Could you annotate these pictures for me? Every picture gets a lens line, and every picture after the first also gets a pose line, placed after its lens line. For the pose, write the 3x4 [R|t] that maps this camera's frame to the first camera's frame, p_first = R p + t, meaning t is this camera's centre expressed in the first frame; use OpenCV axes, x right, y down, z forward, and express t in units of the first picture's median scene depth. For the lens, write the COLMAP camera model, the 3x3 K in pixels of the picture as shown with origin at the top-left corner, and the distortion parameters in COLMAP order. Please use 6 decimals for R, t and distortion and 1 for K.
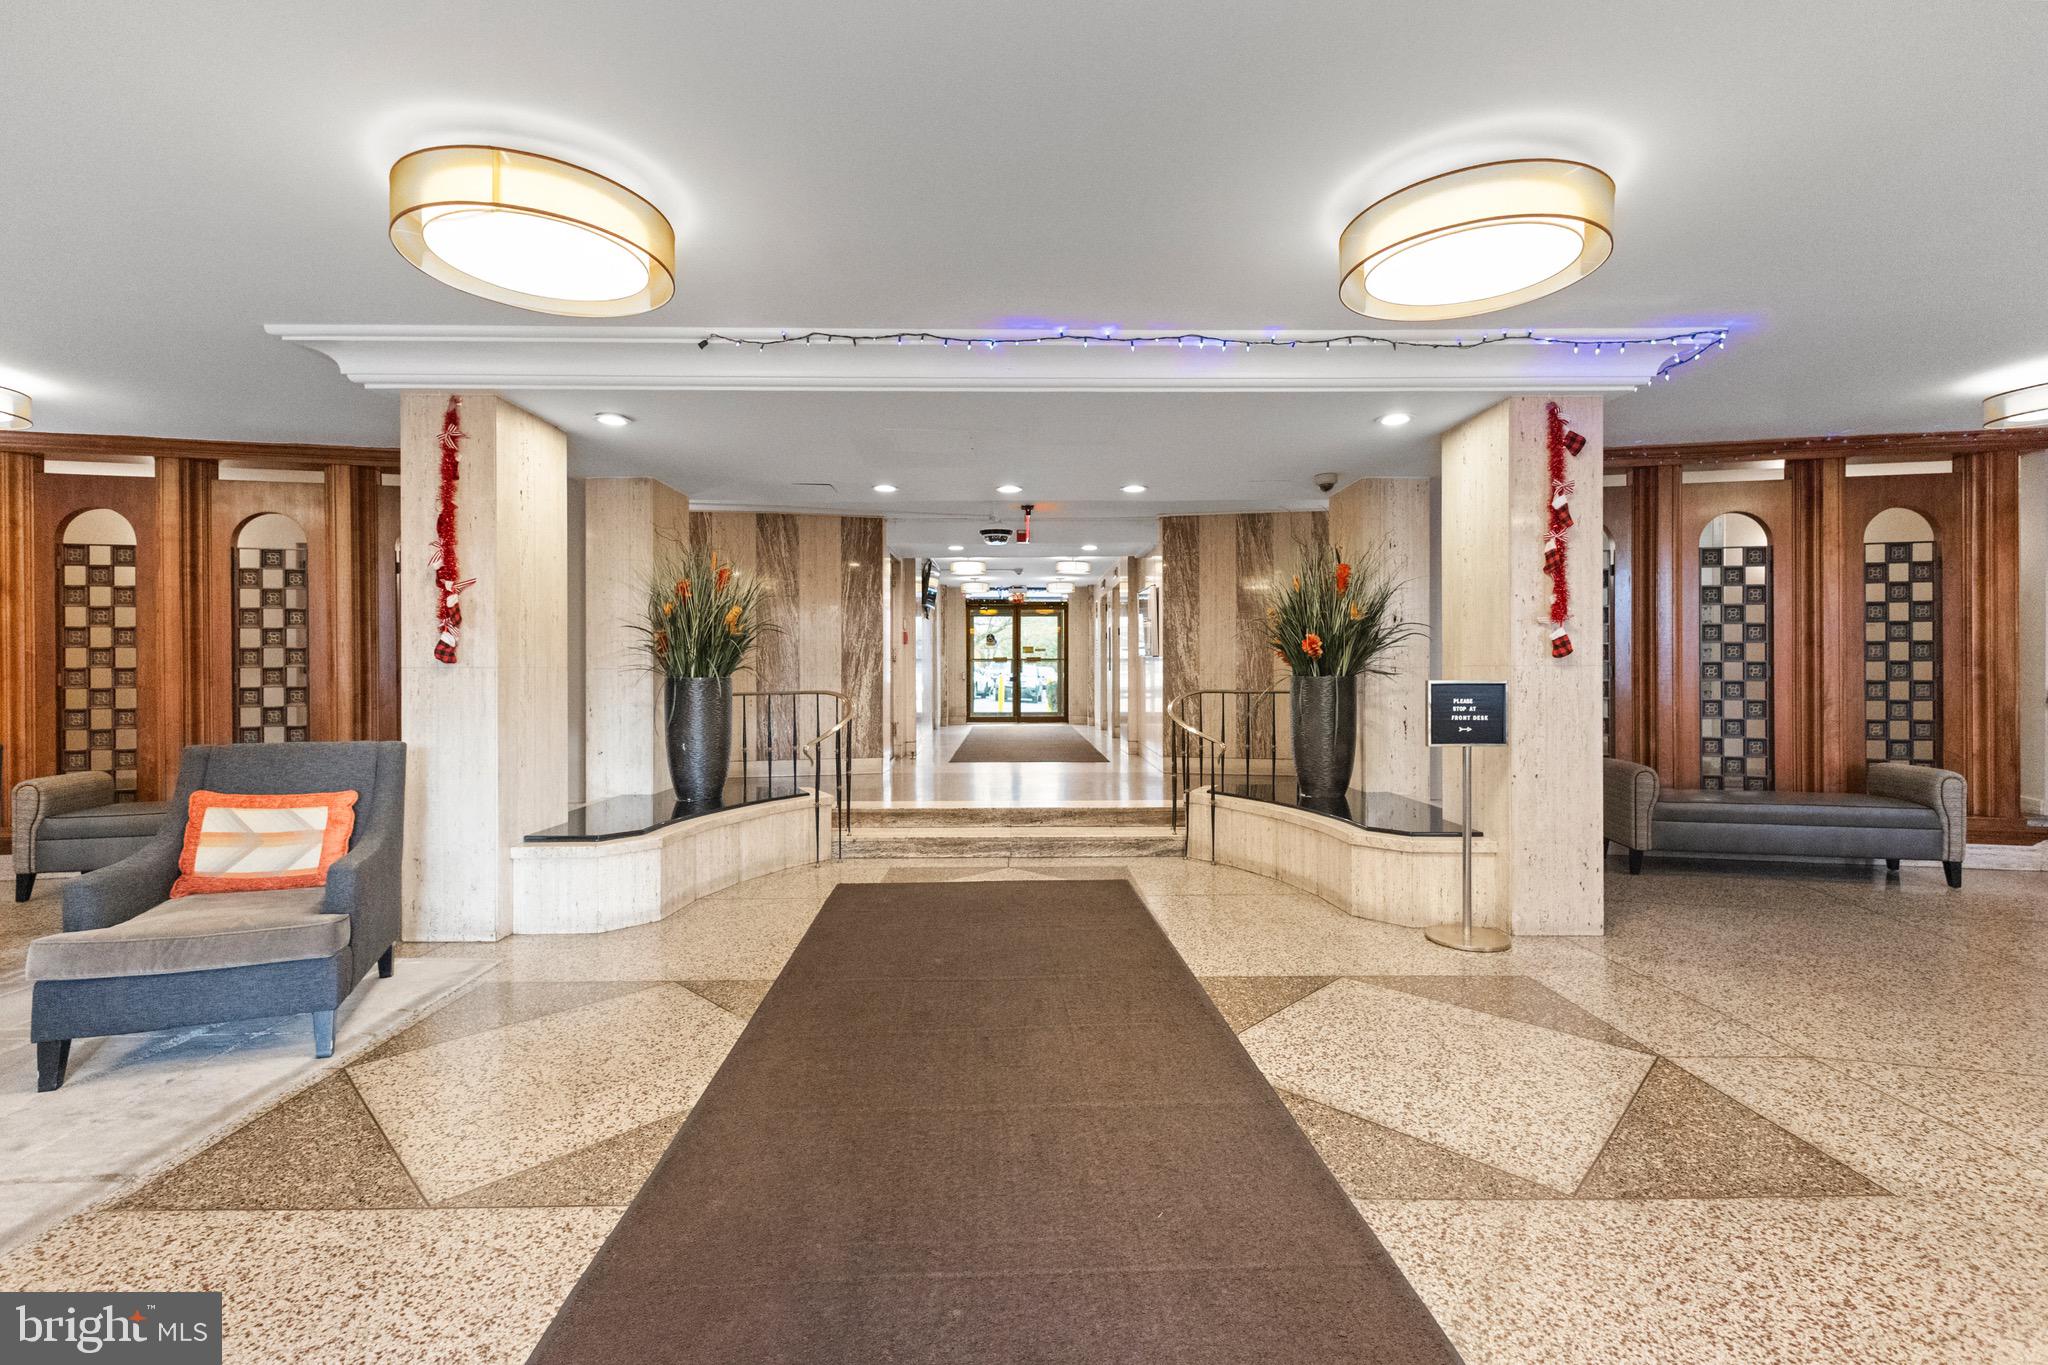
lens RADIAL K [[886.6, 0, 1019.3], [0, 886.6, 673.3], [0, 0, 1]] dist [0.014140, -0.004065]
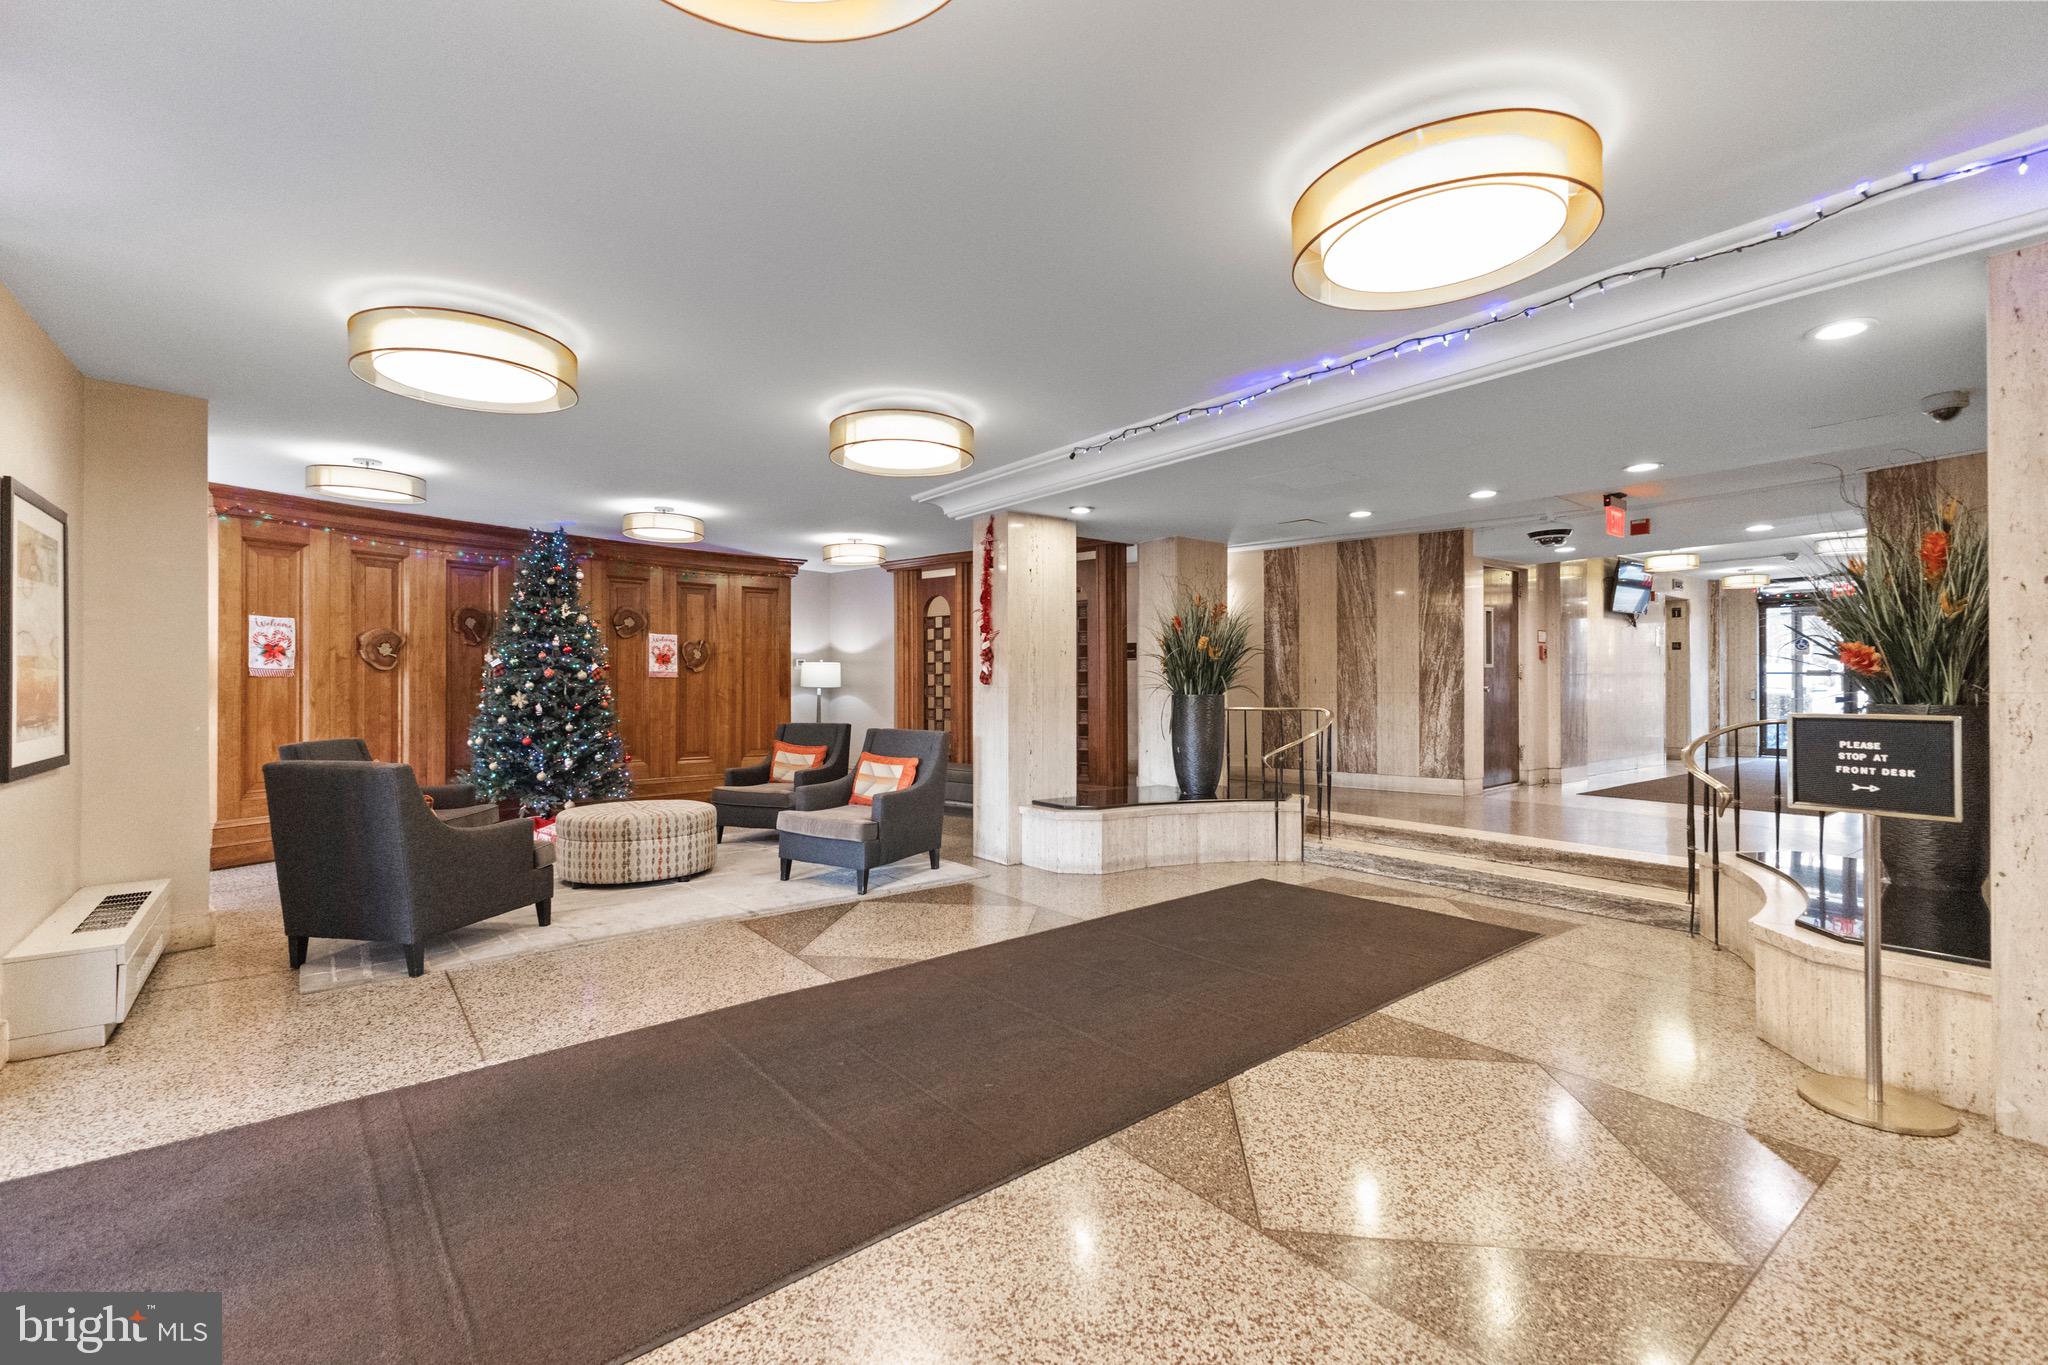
lens RADIAL K [[886.6, 0, 1023.5], [0, 886.6, 678.7], [0, 0, 1]] dist [0.014140, -0.004065]
pose [[0.605481, -0.002972, -0.795854, 0.484698], [-0.003996, 0.999969, -0.006774, -0.008406], [0.795850, 0.007281, 0.605450, 0.070169]]
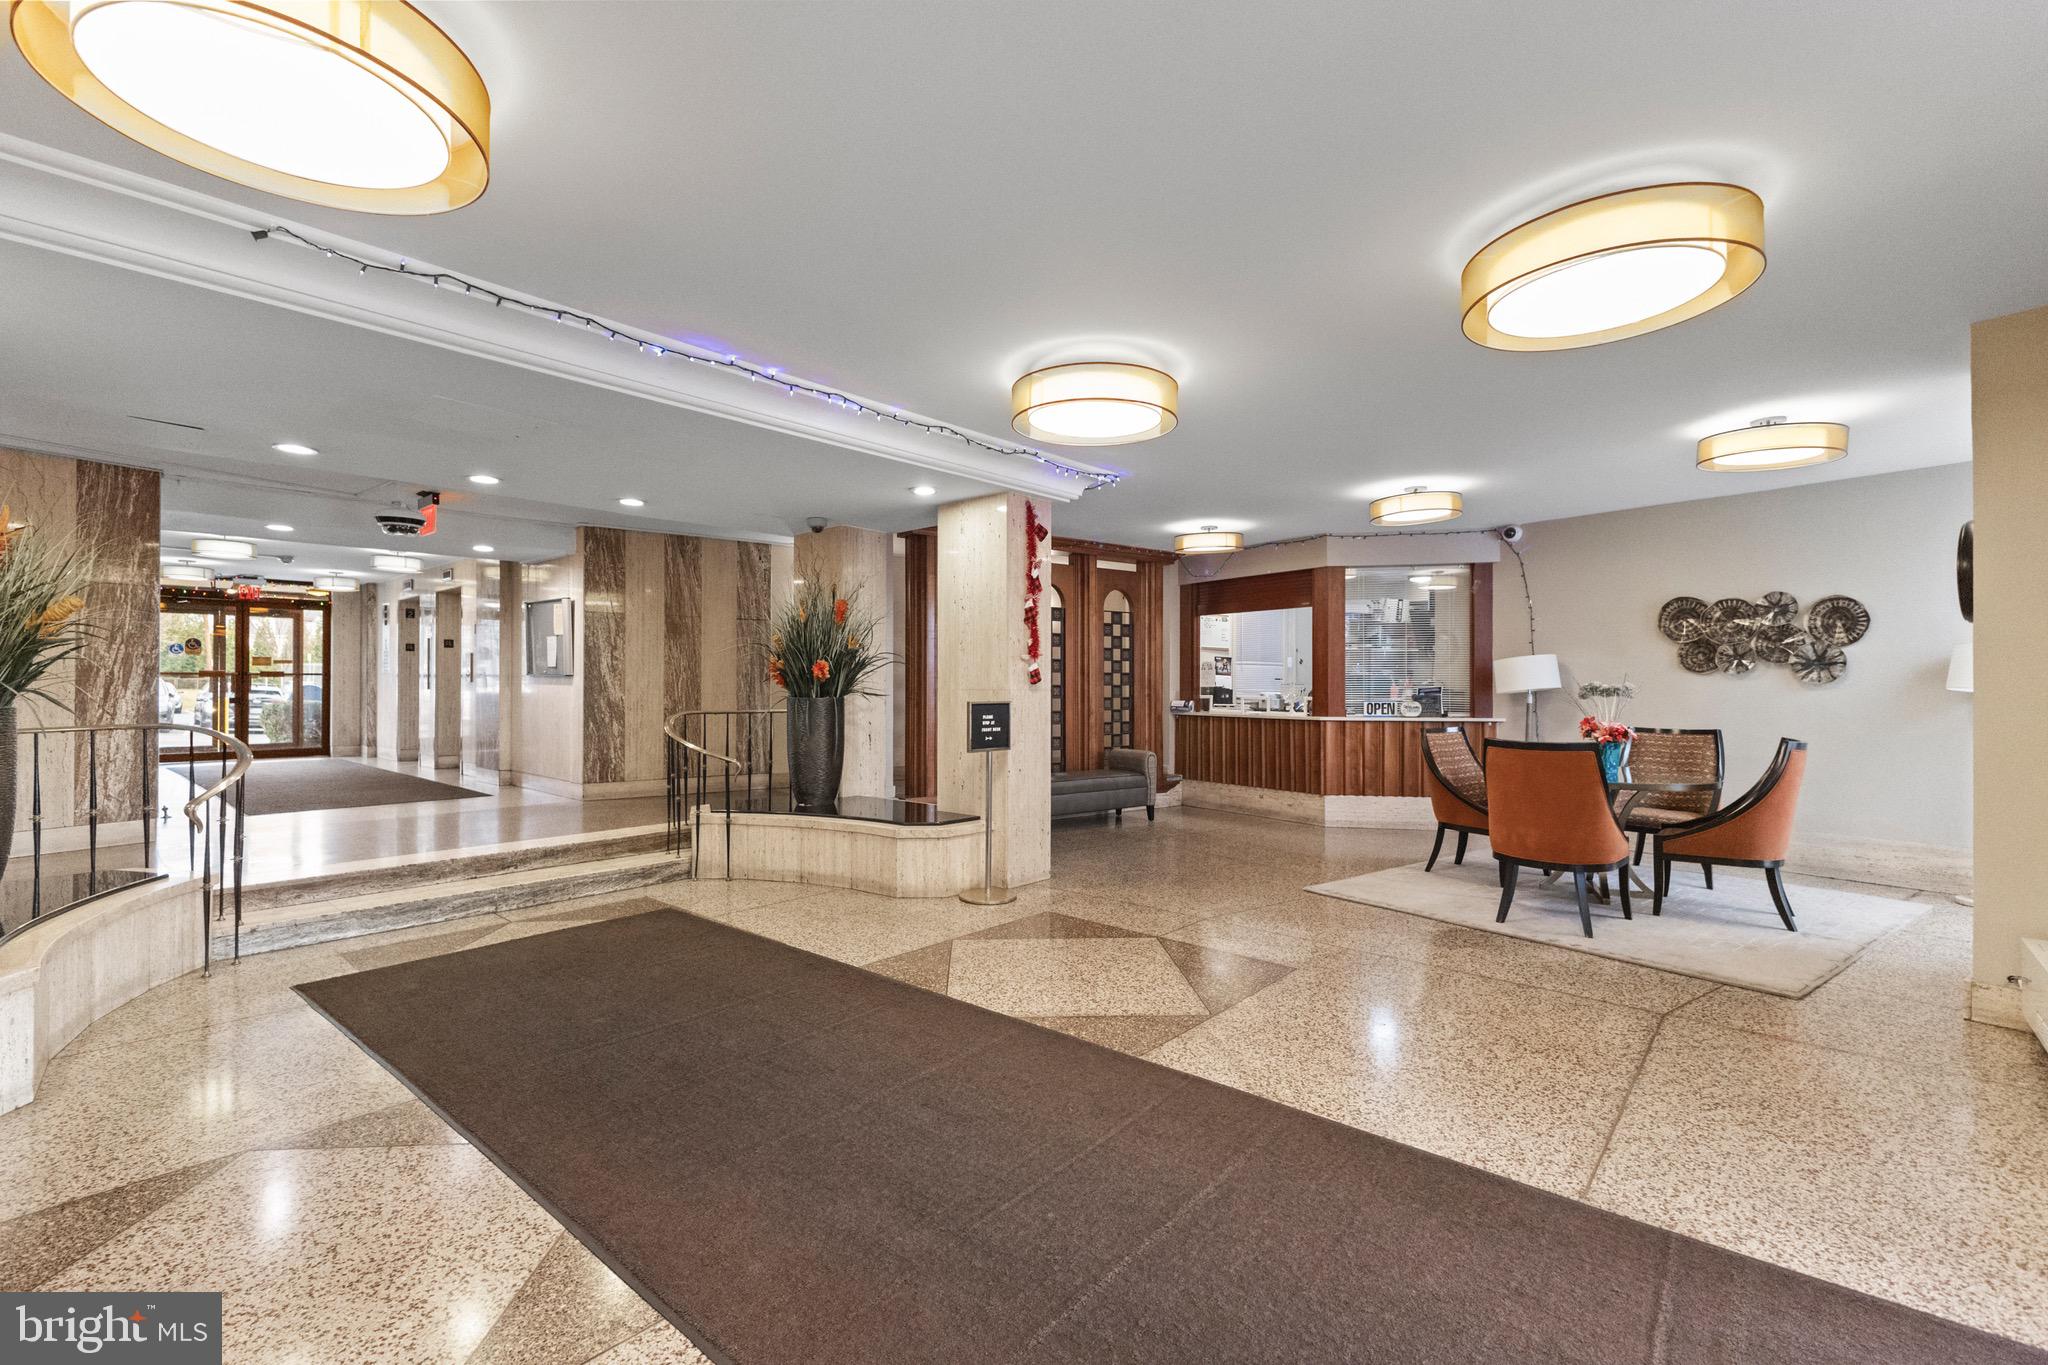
lens RADIAL K [[886.6, 0, 1018.2], [0, 886.6, 680.1], [0, 0, 1]] dist [0.014140, -0.004065]
pose [[0.676631, 0.006672, 0.736292, -0.325286], [0.000896, 0.999951, -0.009885, -0.007403], [-0.736322, 0.007348, 0.676591, 0.056224]]
